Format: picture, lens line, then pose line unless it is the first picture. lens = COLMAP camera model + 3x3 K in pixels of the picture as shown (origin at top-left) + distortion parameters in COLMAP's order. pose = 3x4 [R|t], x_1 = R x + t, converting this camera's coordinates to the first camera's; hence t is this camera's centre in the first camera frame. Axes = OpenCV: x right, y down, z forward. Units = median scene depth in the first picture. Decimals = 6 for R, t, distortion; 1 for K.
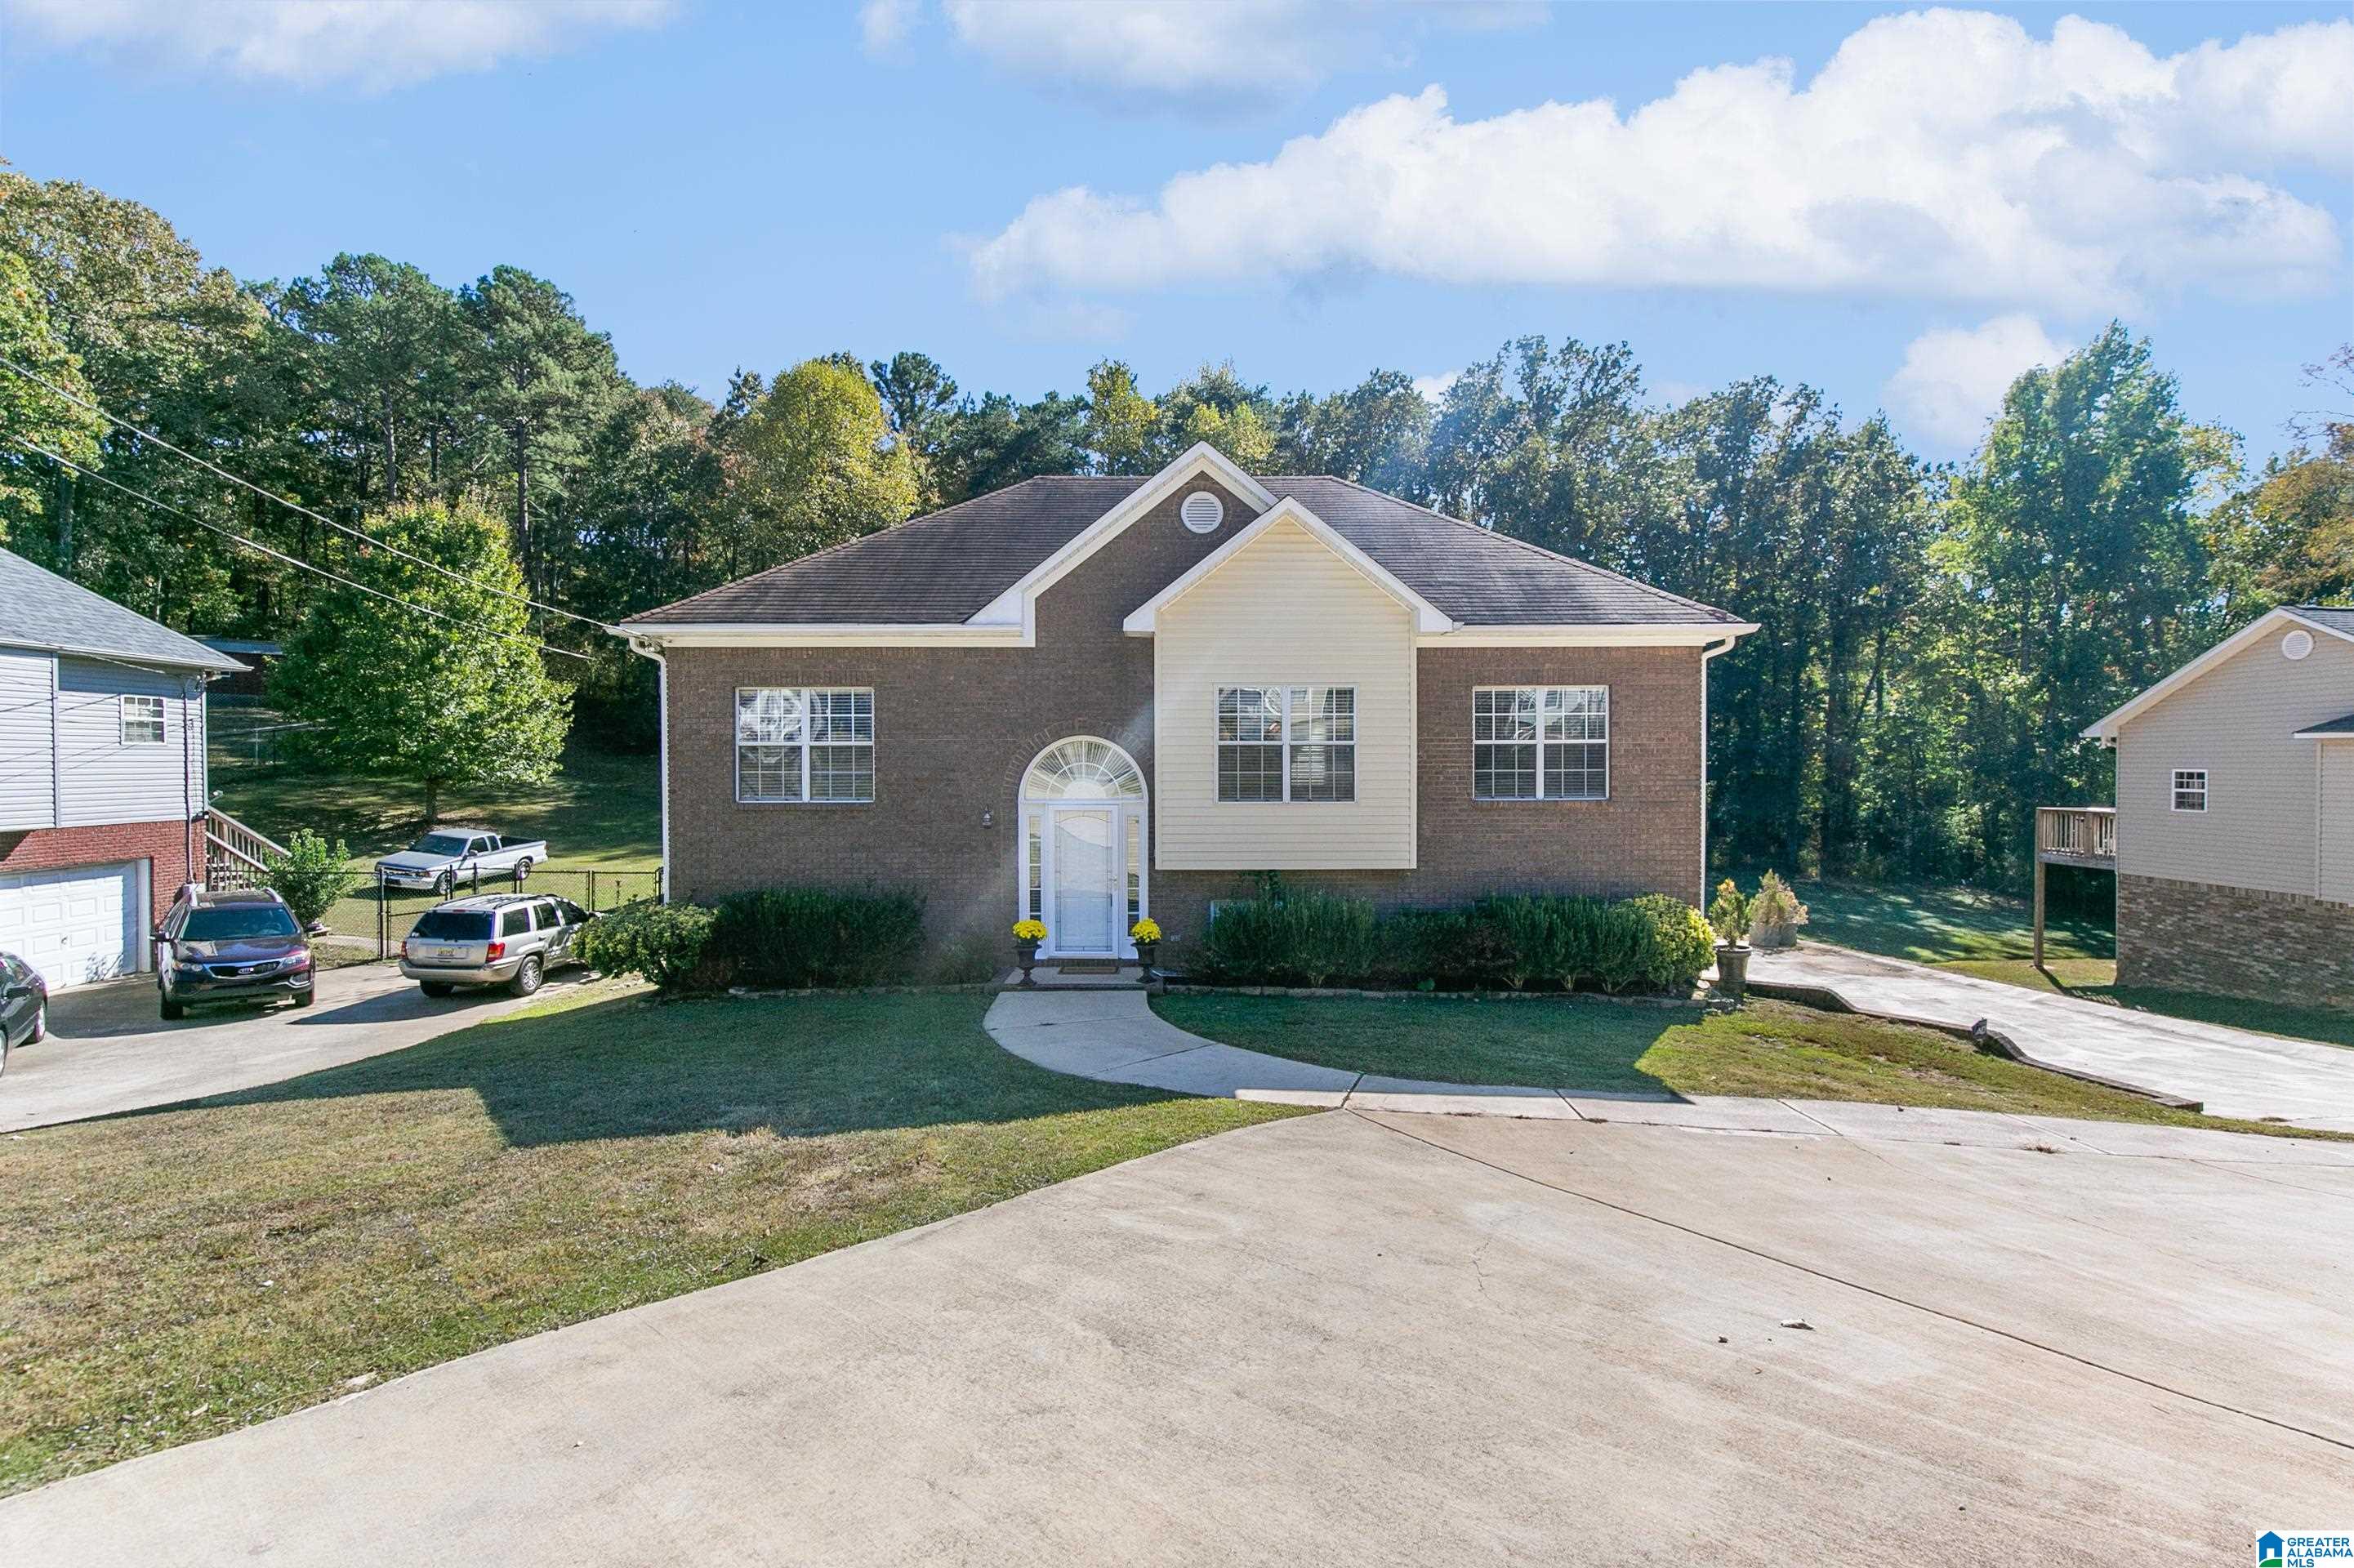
lens RADIAL K [[1084.6, 0, 1164.2], [0, 1084.6, 783.7], [0, 0, 1]] dist [0.009731, -0.000010]
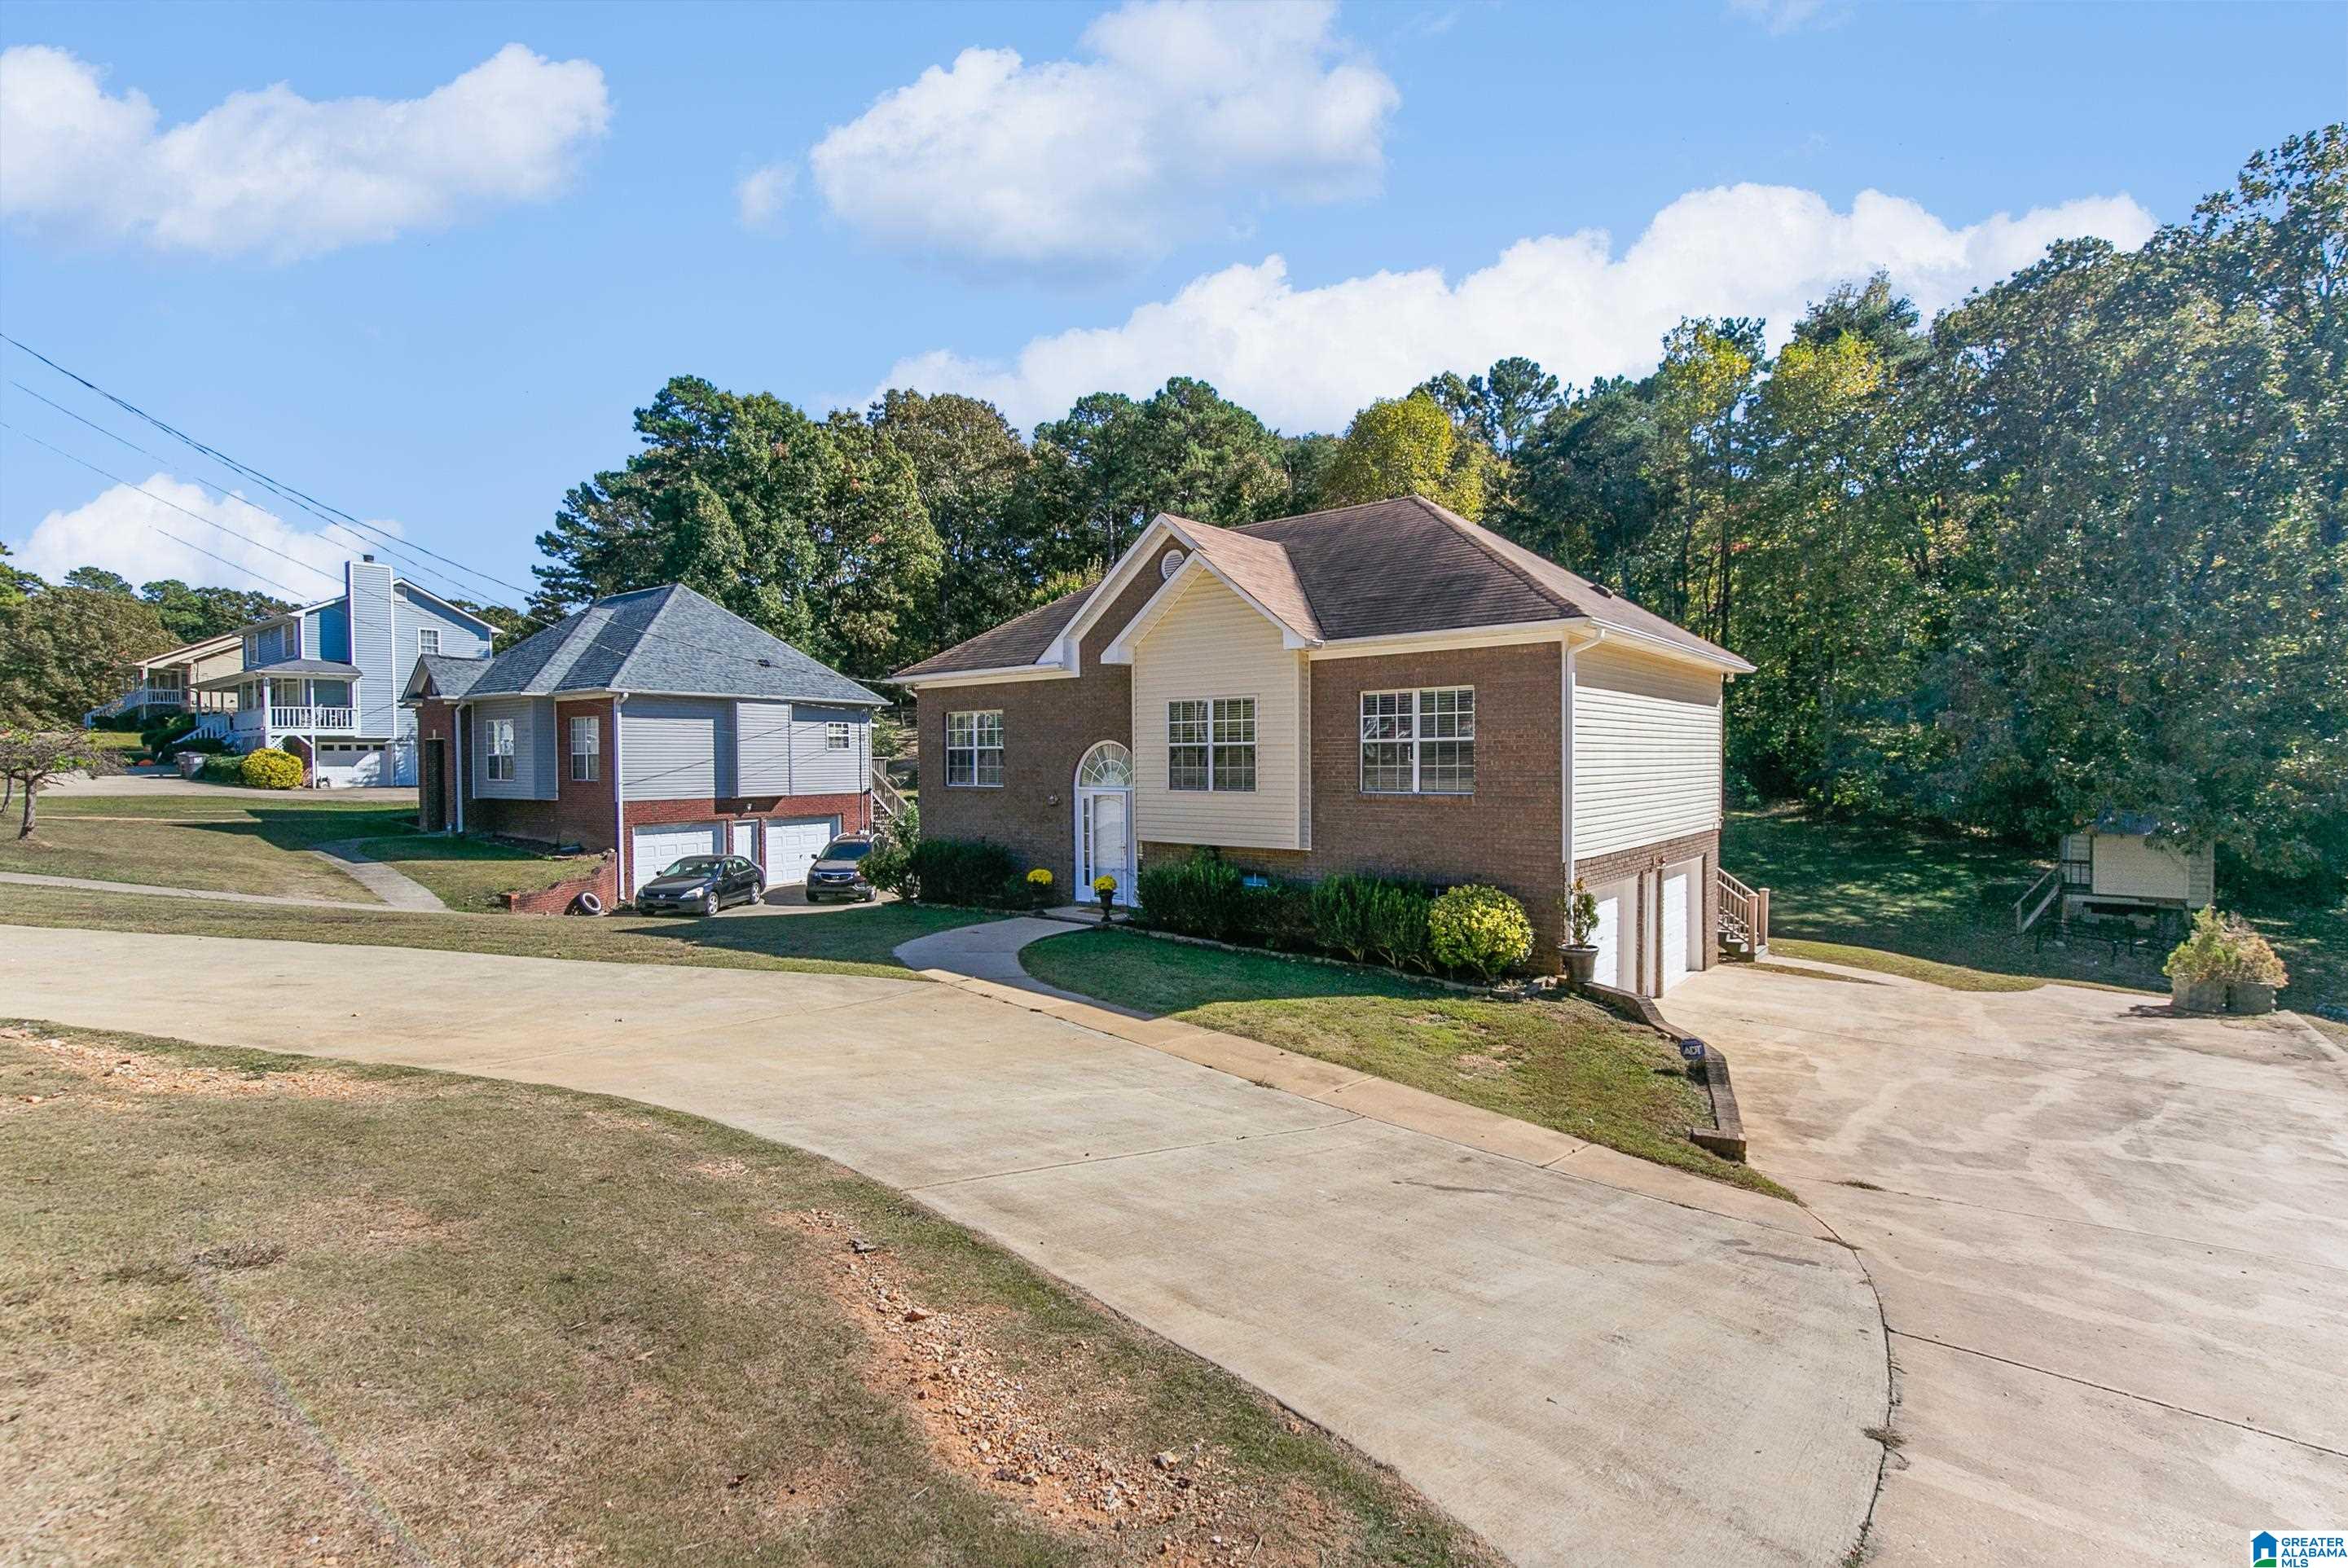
lens RADIAL K [[1081.8, 0, 1167.6], [0, 1081.8, 783.6], [0, 0, 1]] dist [0.009731, -0.000010]
pose [[0.763320, 0.012056, -0.645908, 0.849357], [-0.007744, 0.999925, 0.009512, -0.003304], [0.645974, -0.002259, 0.763356, 0.012353]]
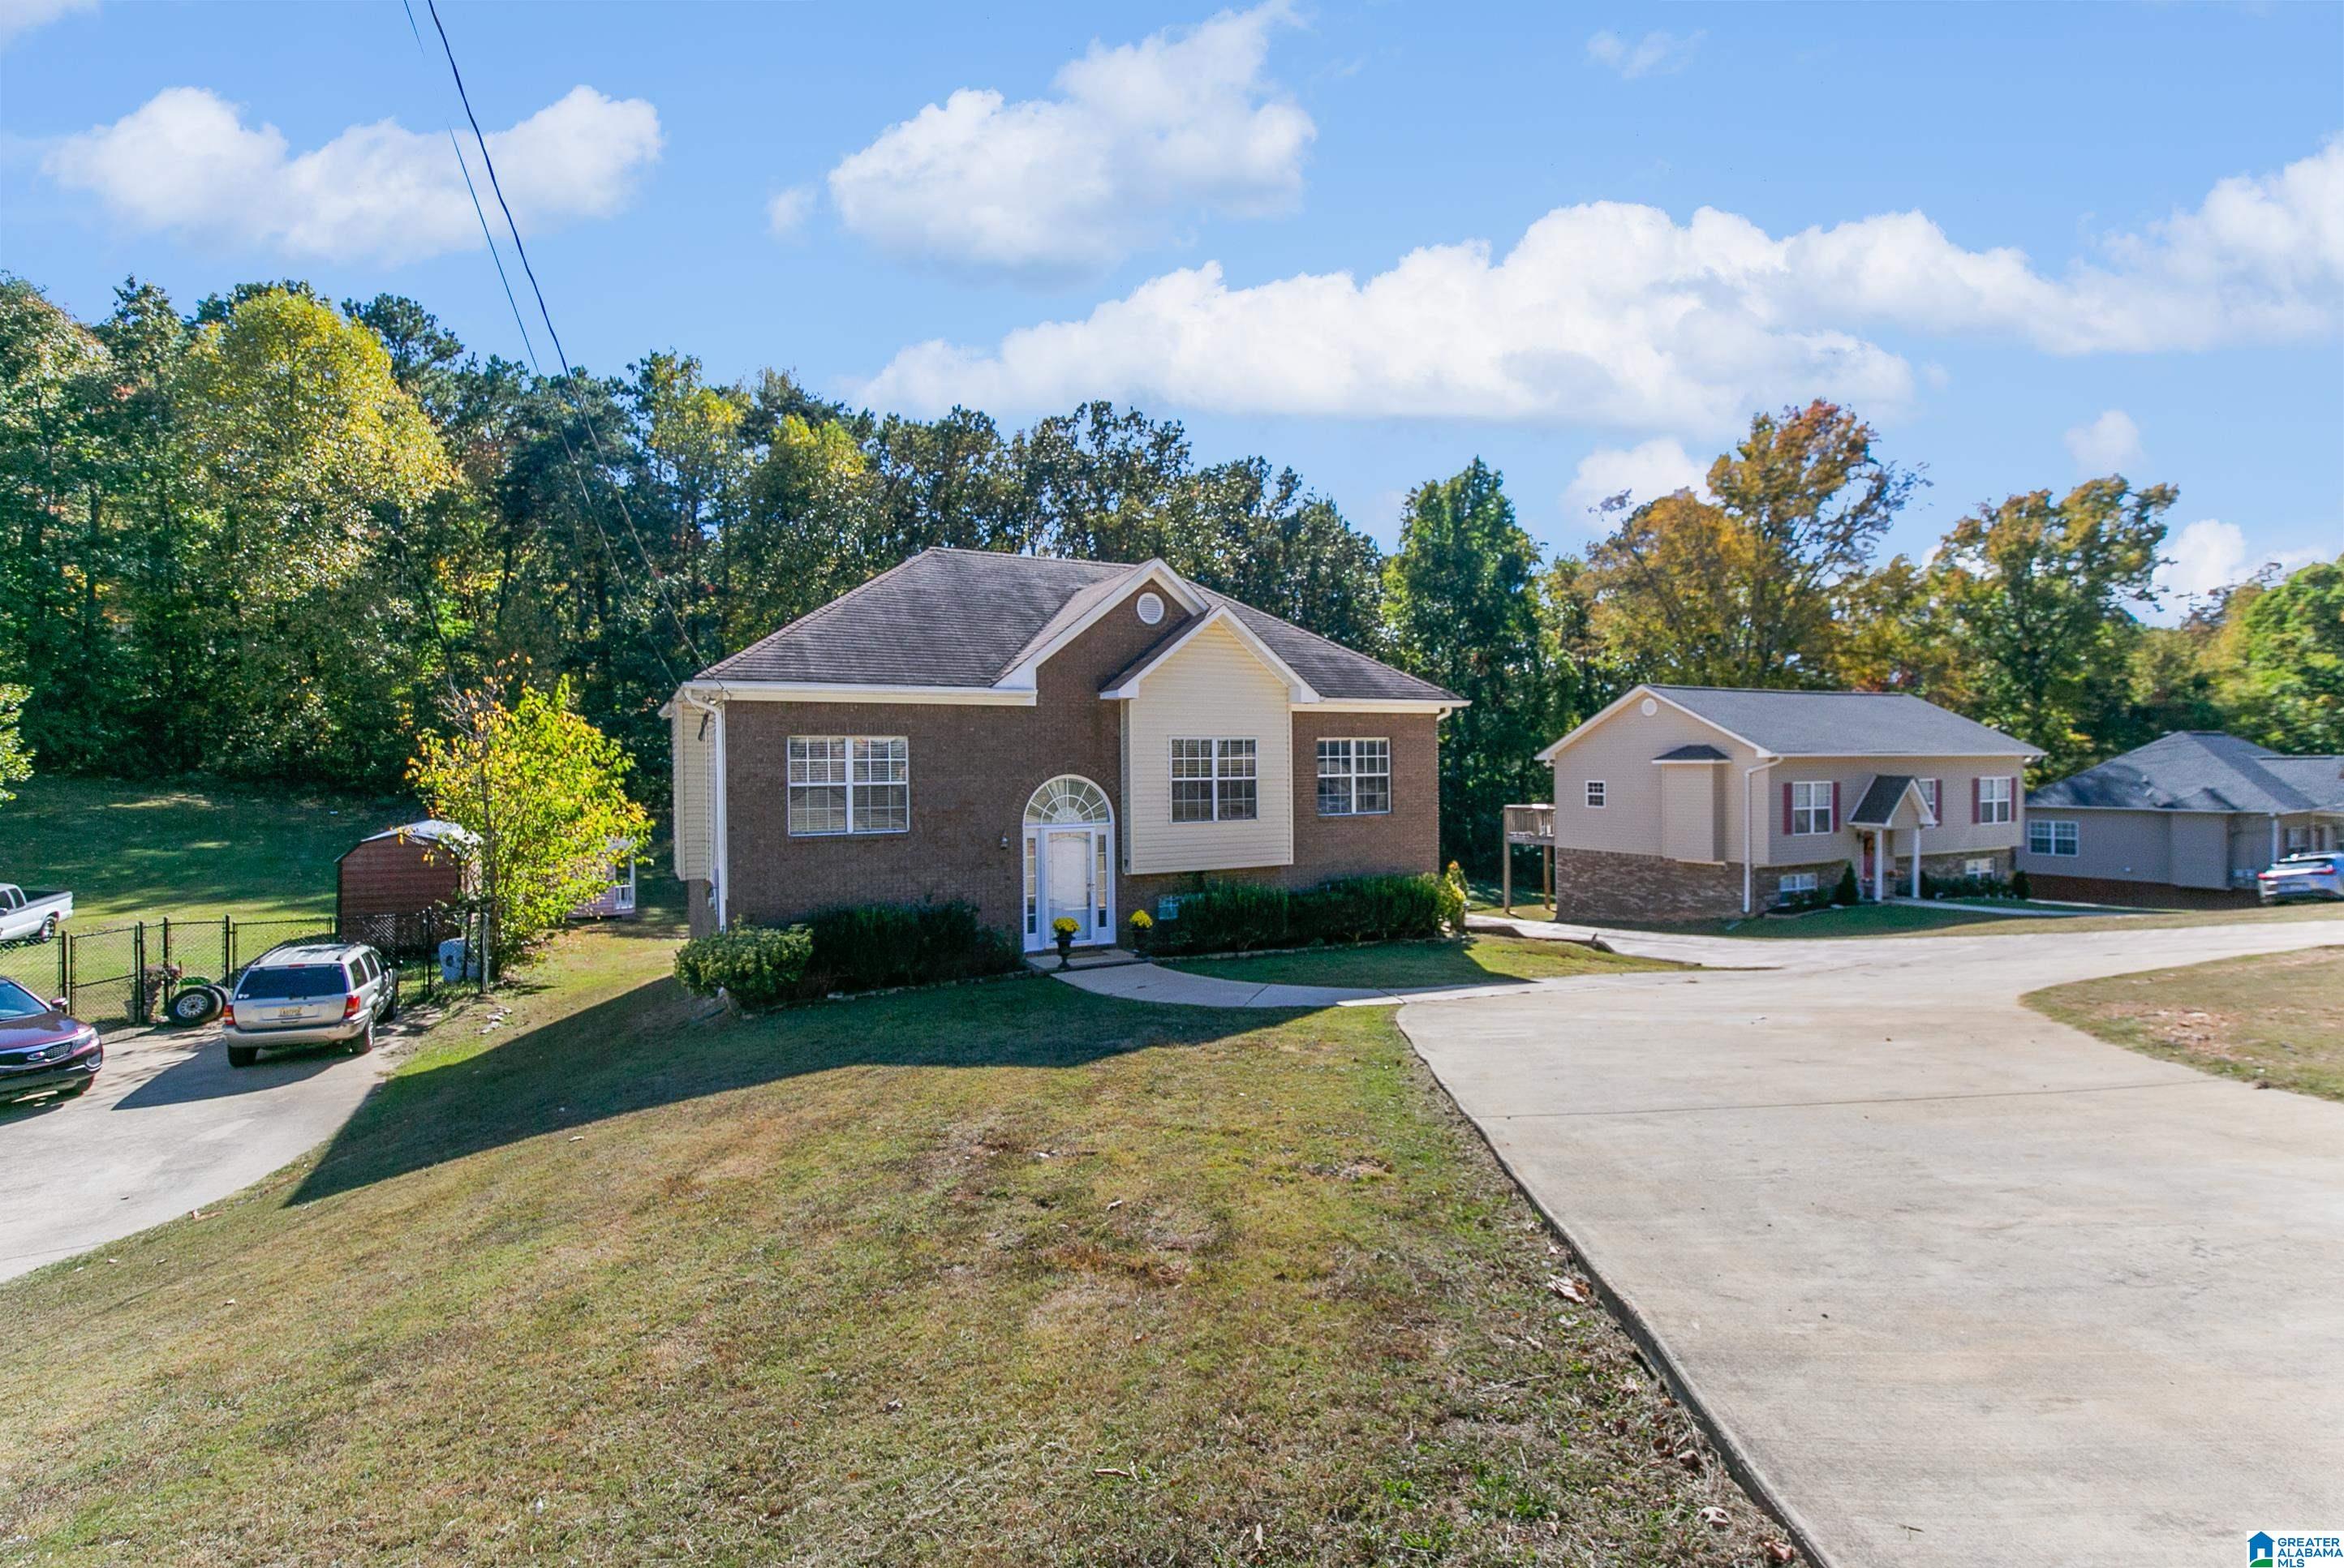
lens RADIAL K [[1080.0, 0, 1184.5], [0, 1080.0, 773.9], [0, 0, 1]] dist [0.009731, -0.000010]
pose [[0.885198, -0.010628, 0.465093, -0.546921], [0.016827, 0.999816, -0.009180, -0.030469], [-0.464910, 0.015952, 0.885214, -0.203658]]
